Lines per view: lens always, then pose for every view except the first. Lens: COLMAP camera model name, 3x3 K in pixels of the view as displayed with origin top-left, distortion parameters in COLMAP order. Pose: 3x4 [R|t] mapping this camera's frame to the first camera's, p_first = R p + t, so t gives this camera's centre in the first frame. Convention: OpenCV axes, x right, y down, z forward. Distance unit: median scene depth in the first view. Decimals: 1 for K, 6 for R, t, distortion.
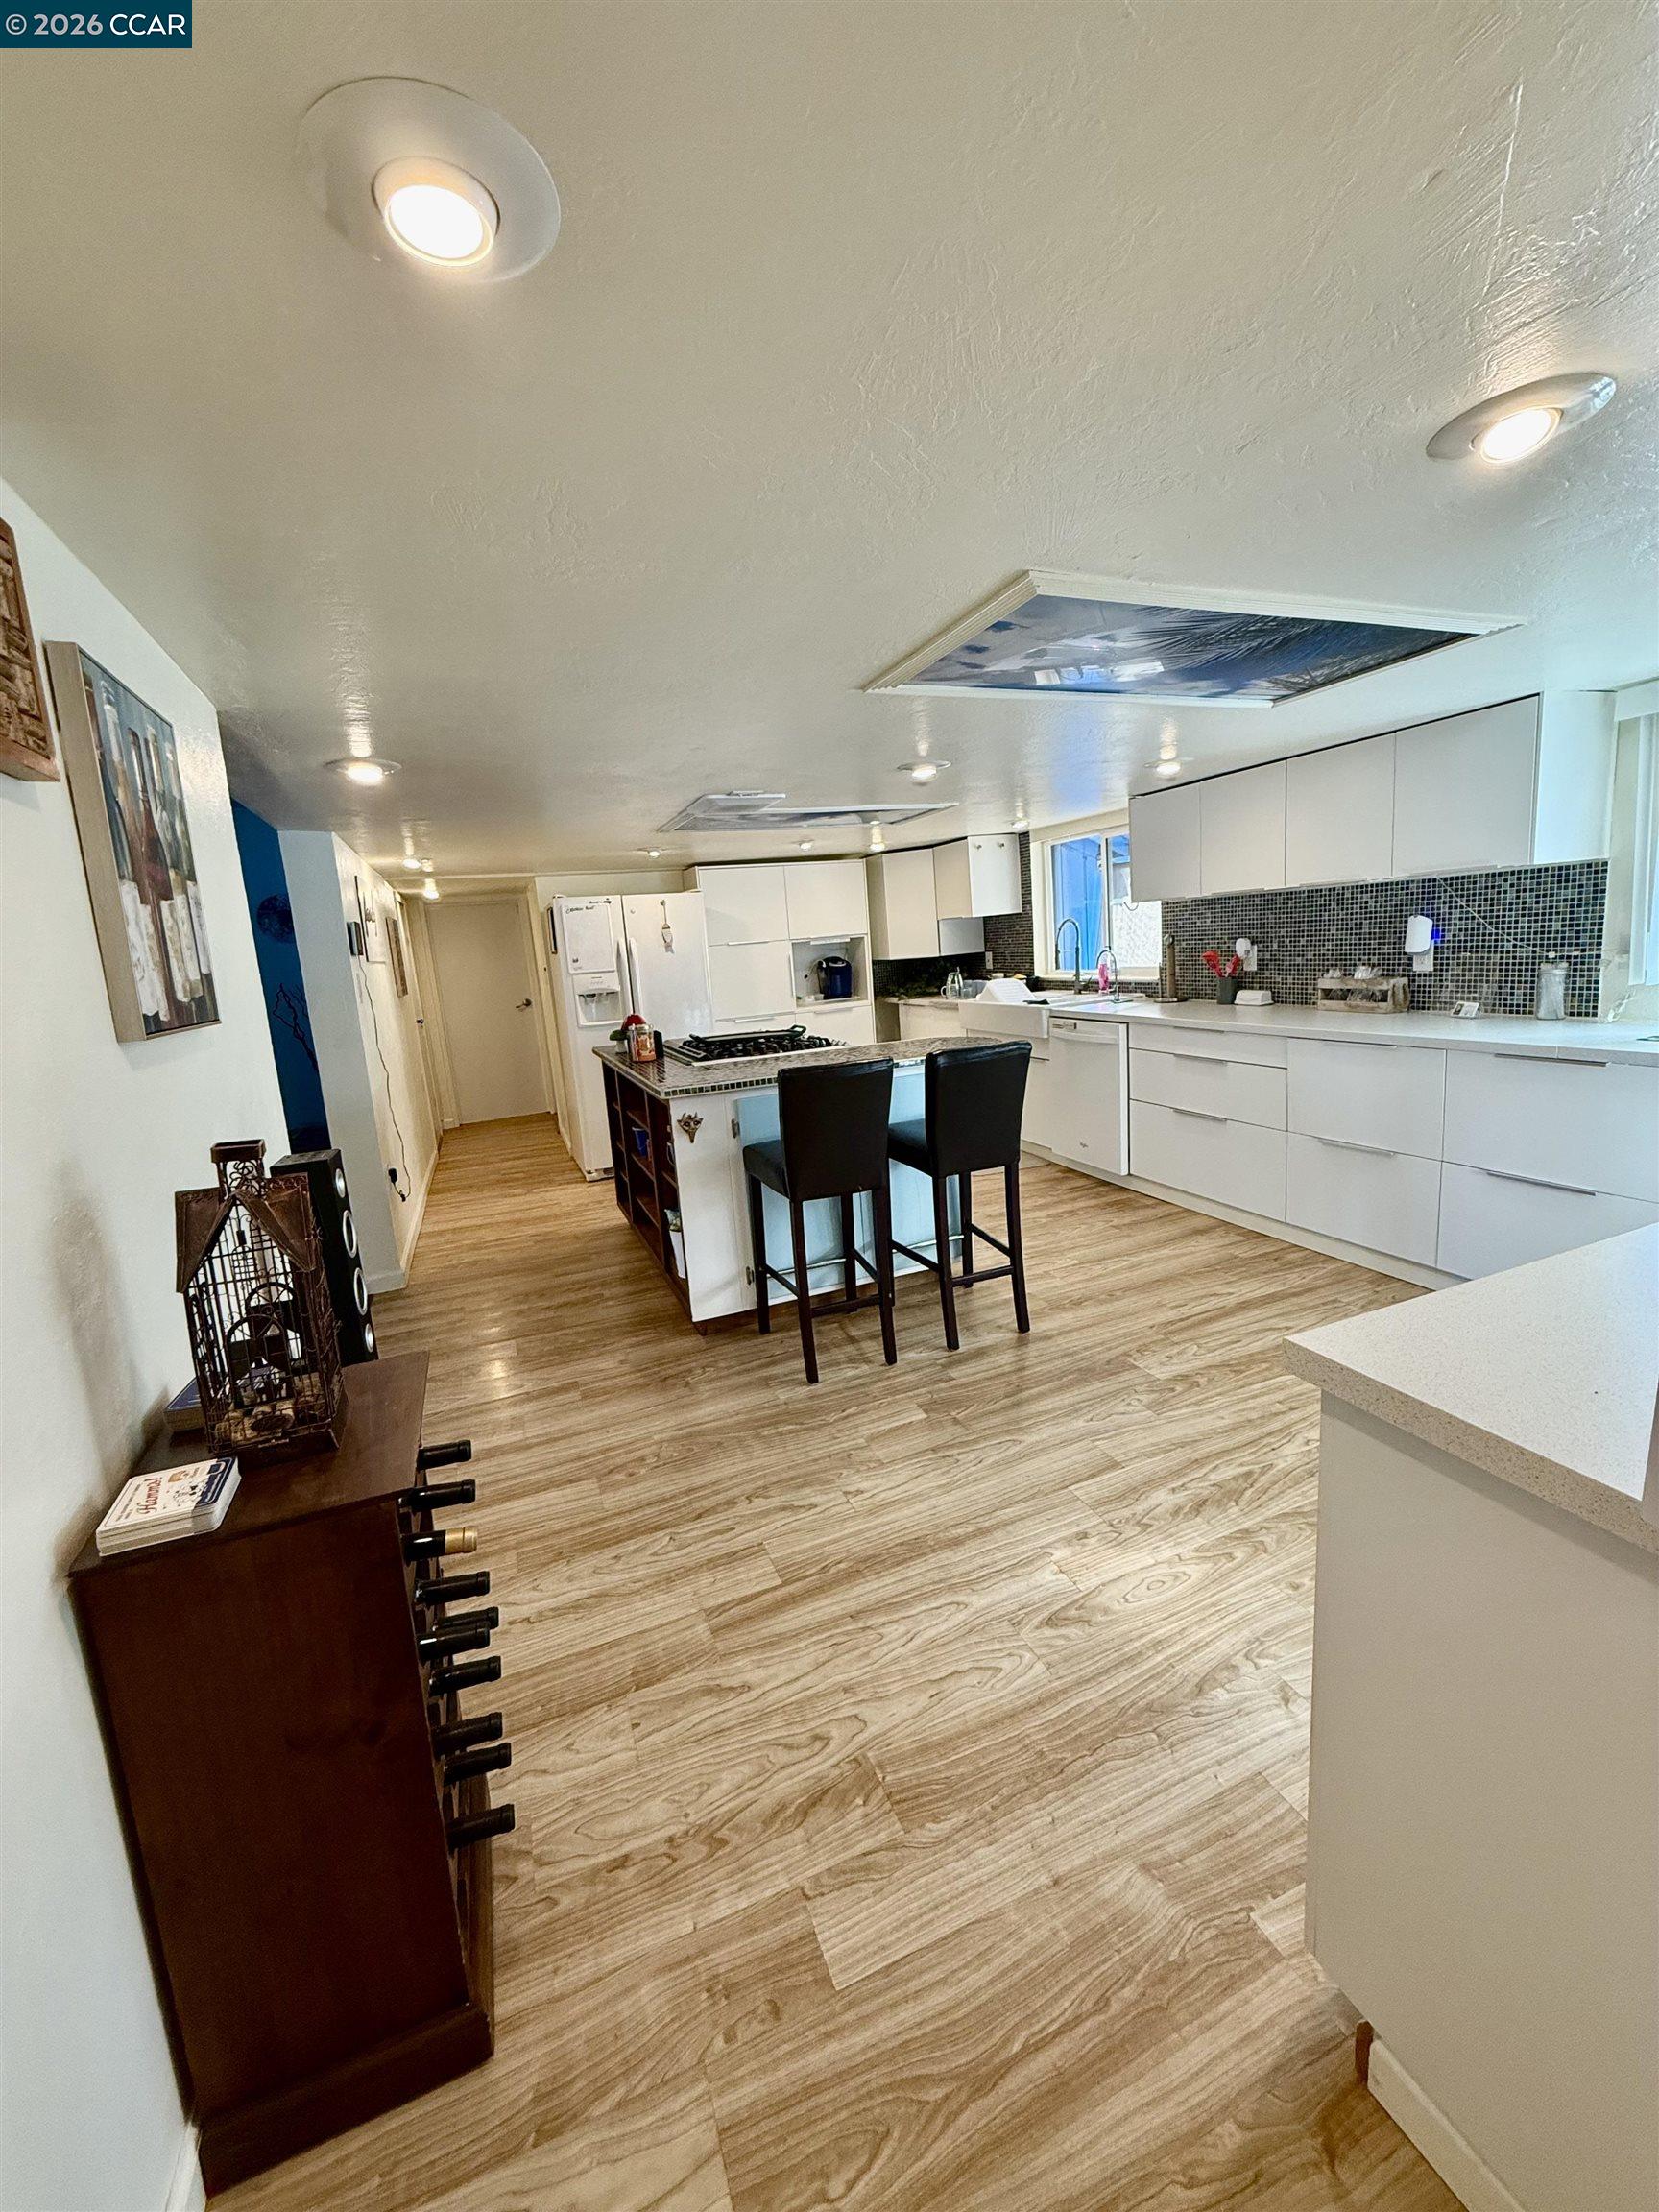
lens RADIAL K [[881.2, 0, 828.7], [0, 881.2, 1099.6], [0, 0, 1]] dist [0.000247, -0.000160]
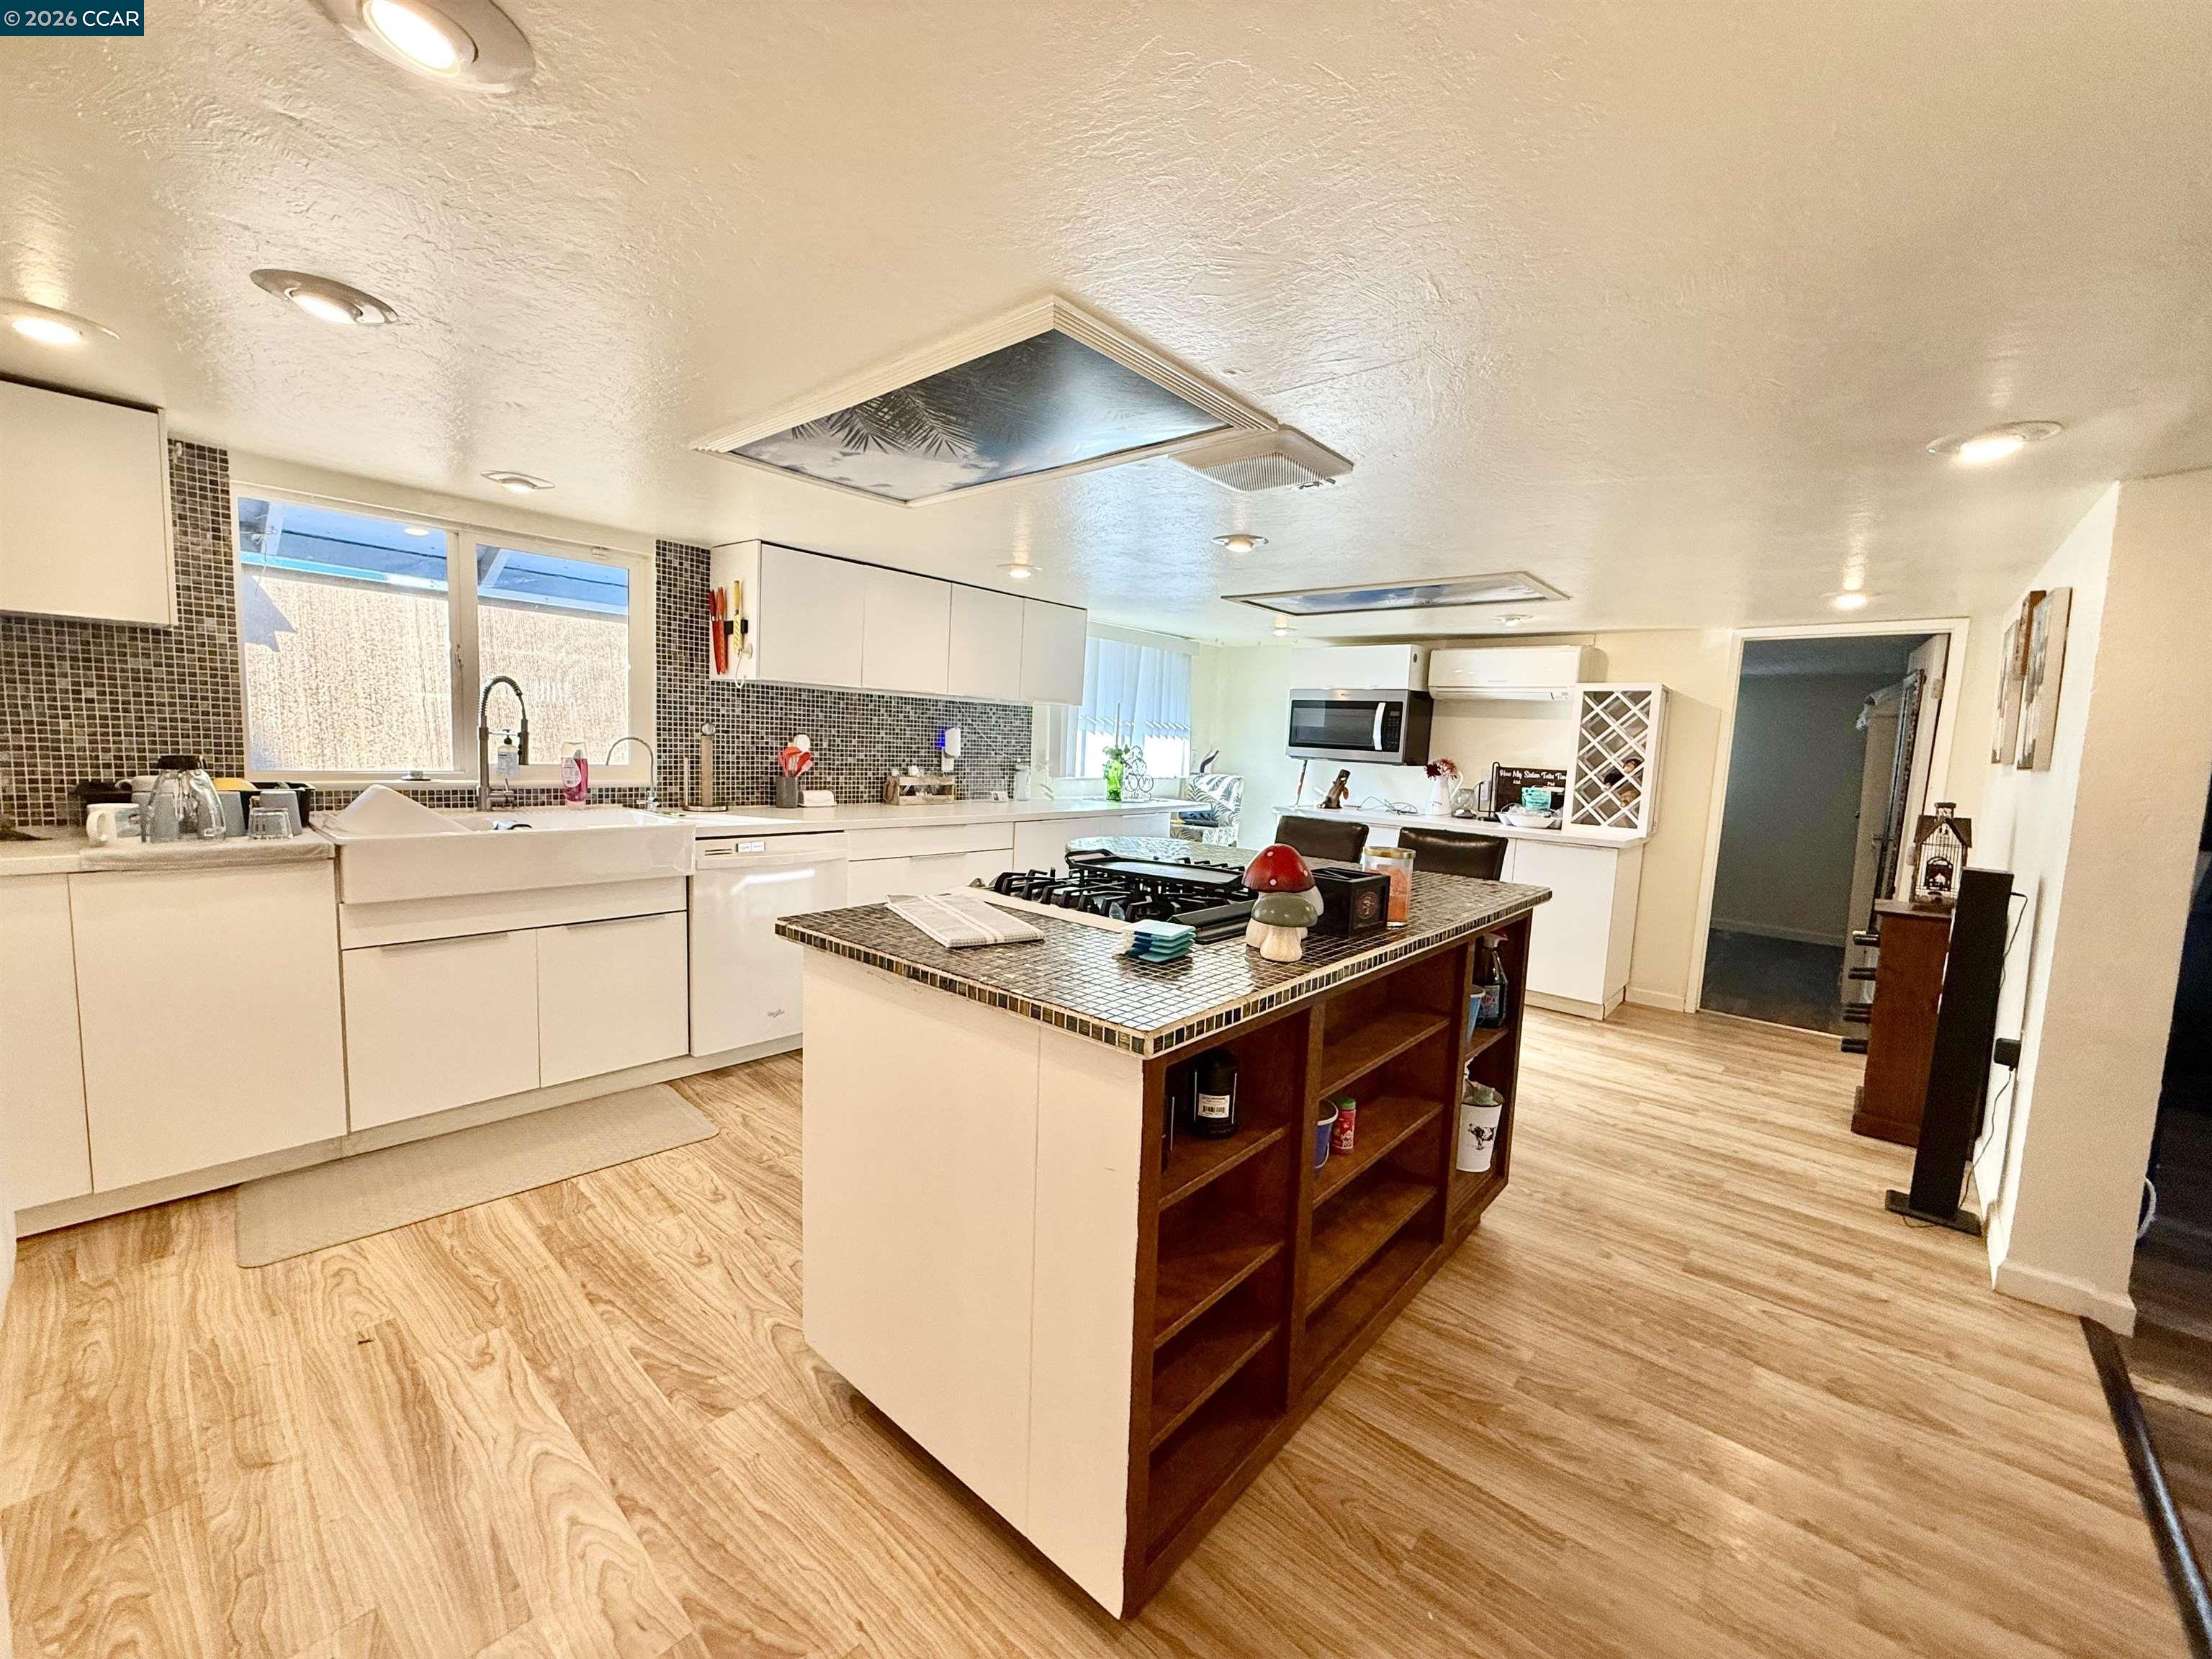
lens RADIAL K [[881.2, 0, 1102.0], [0, 881.2, 831.4], [0, 0, 1]] dist [0.000247, -0.000160]
pose [[-0.447906, -0.041145, 0.893133, -0.666288], [0.147072, 0.981942, 0.118992, -0.202425], [-0.881901, 0.184652, -0.433767, 1.562301]]
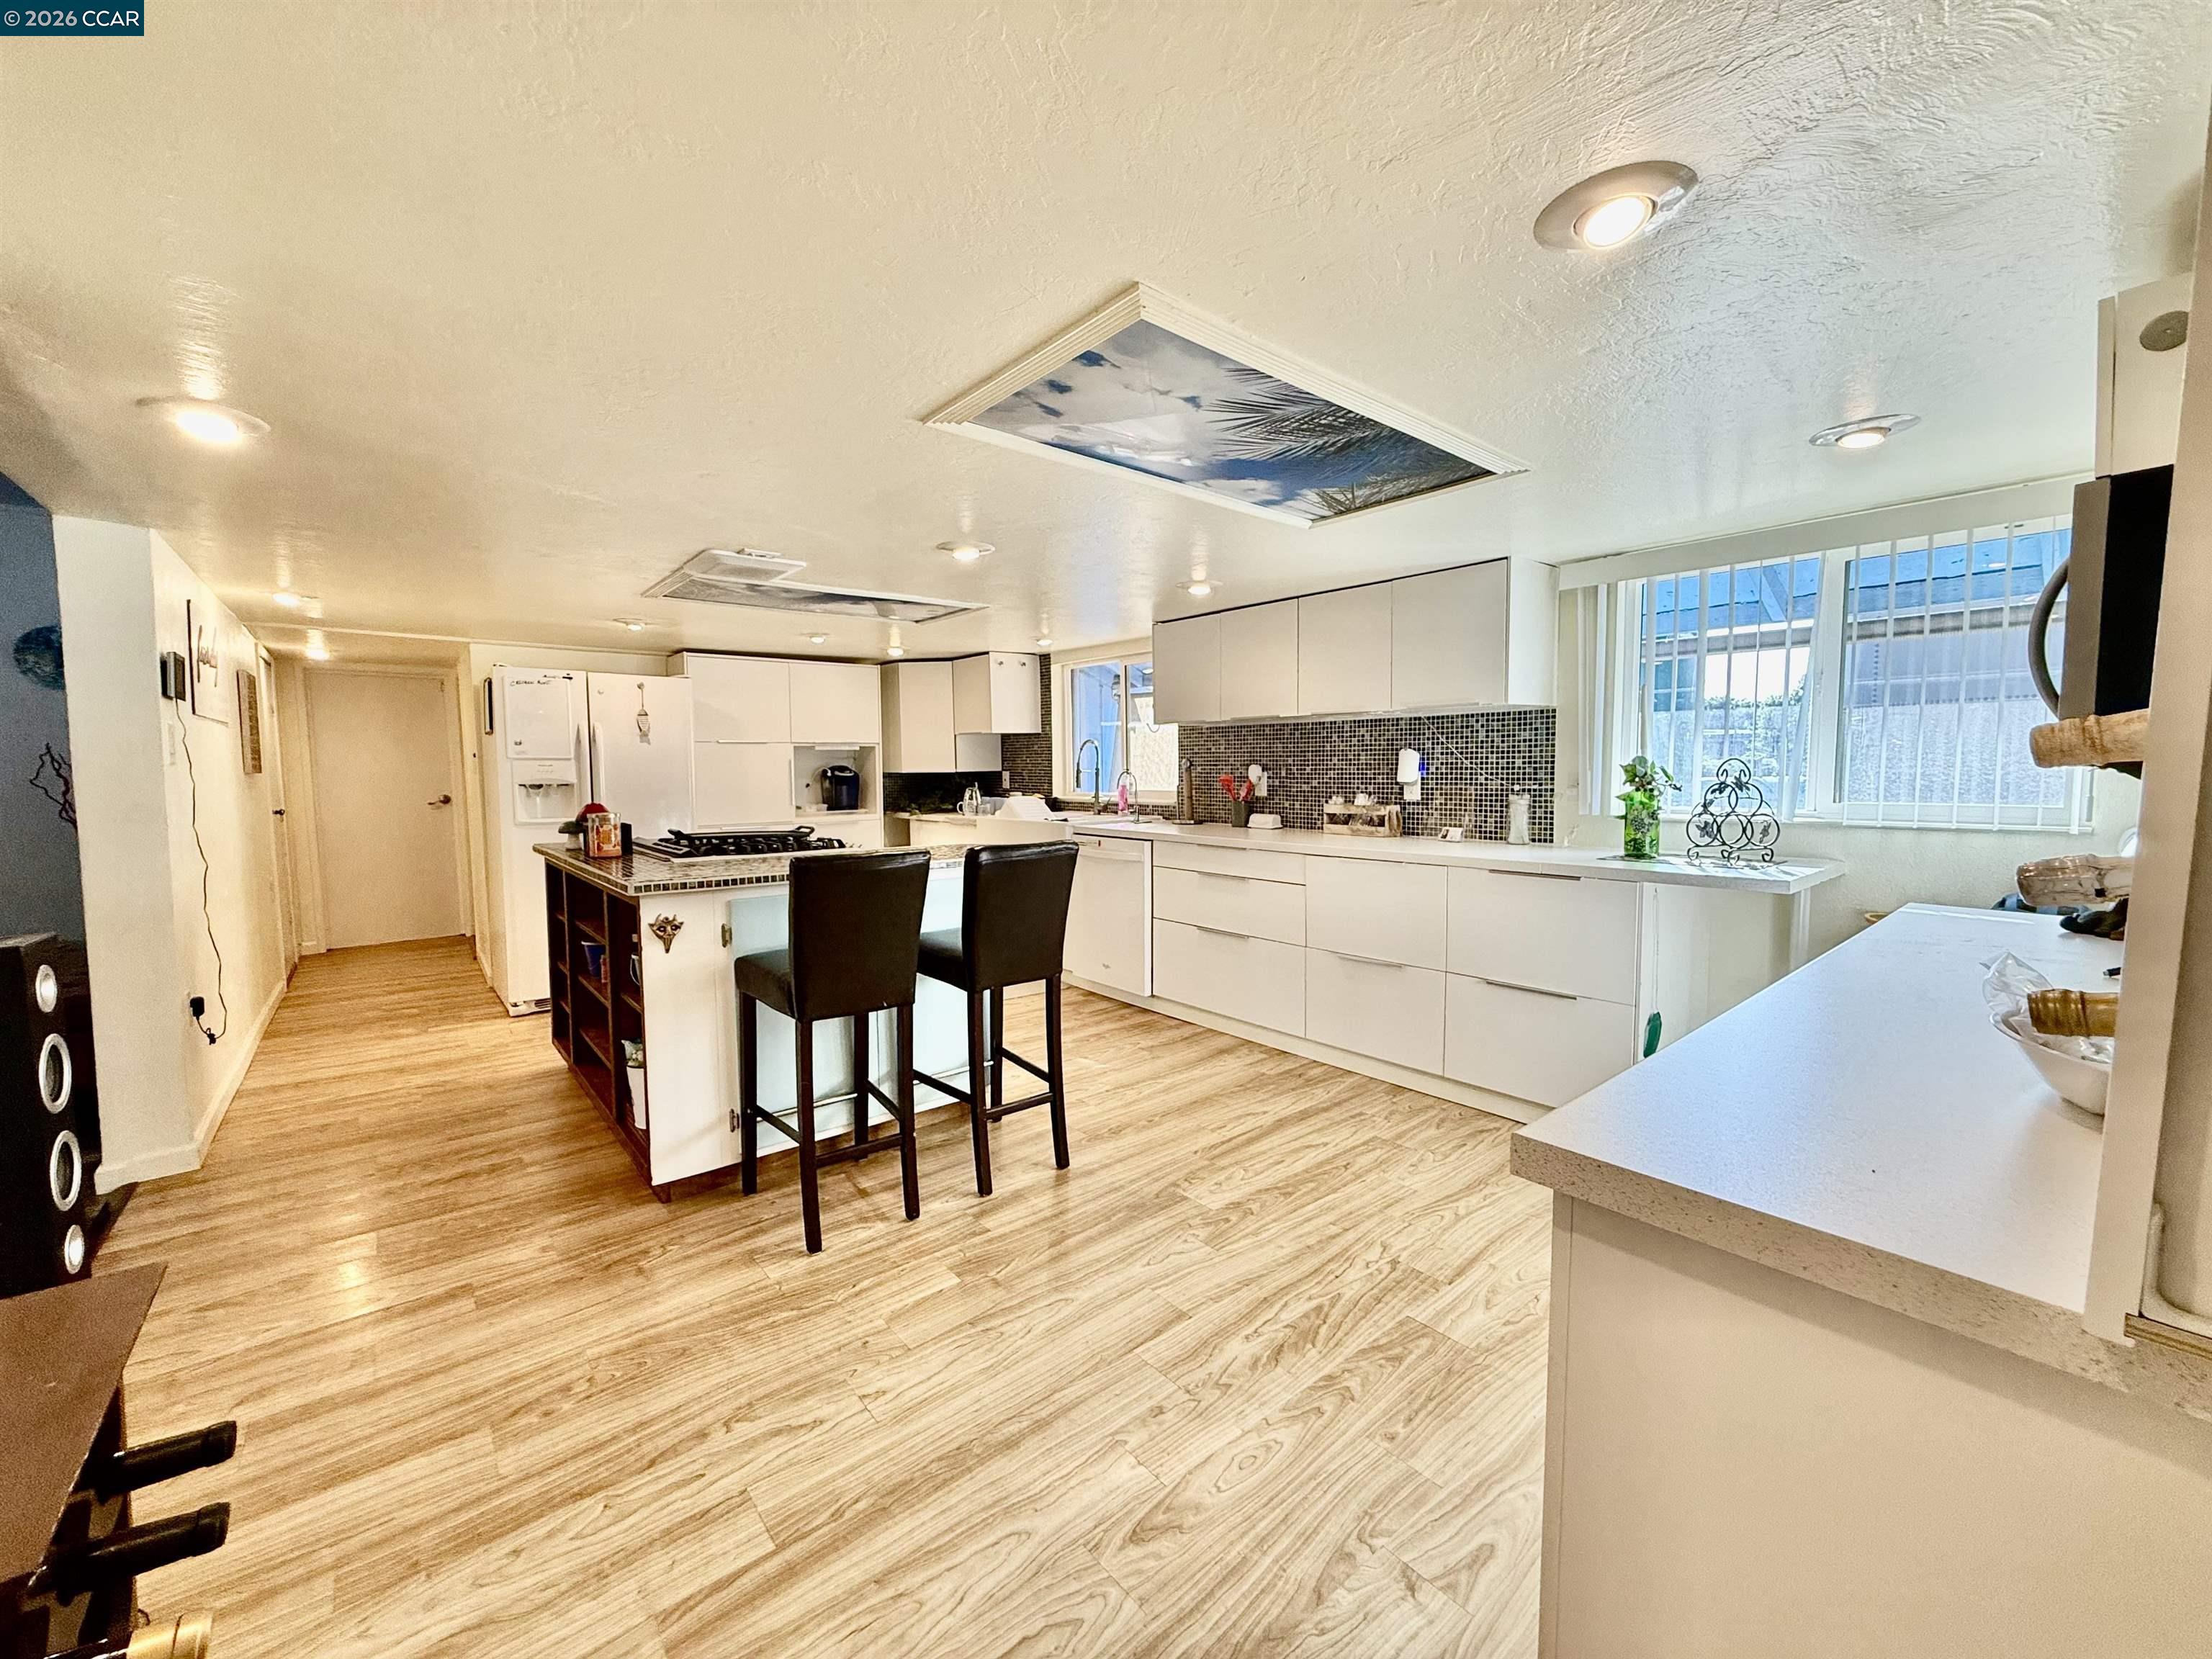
lens RADIAL K [[881.2, 0, 1102.0], [0, 881.2, 831.4], [0, 0, 1]] dist [0.000247, -0.000160]
pose [[0.951088, 0.044236, 0.305736, -0.027514], [-0.007880, 0.992846, -0.119139, 0.029923], [-0.308819, 0.110902, 0.944633, 0.102759]]
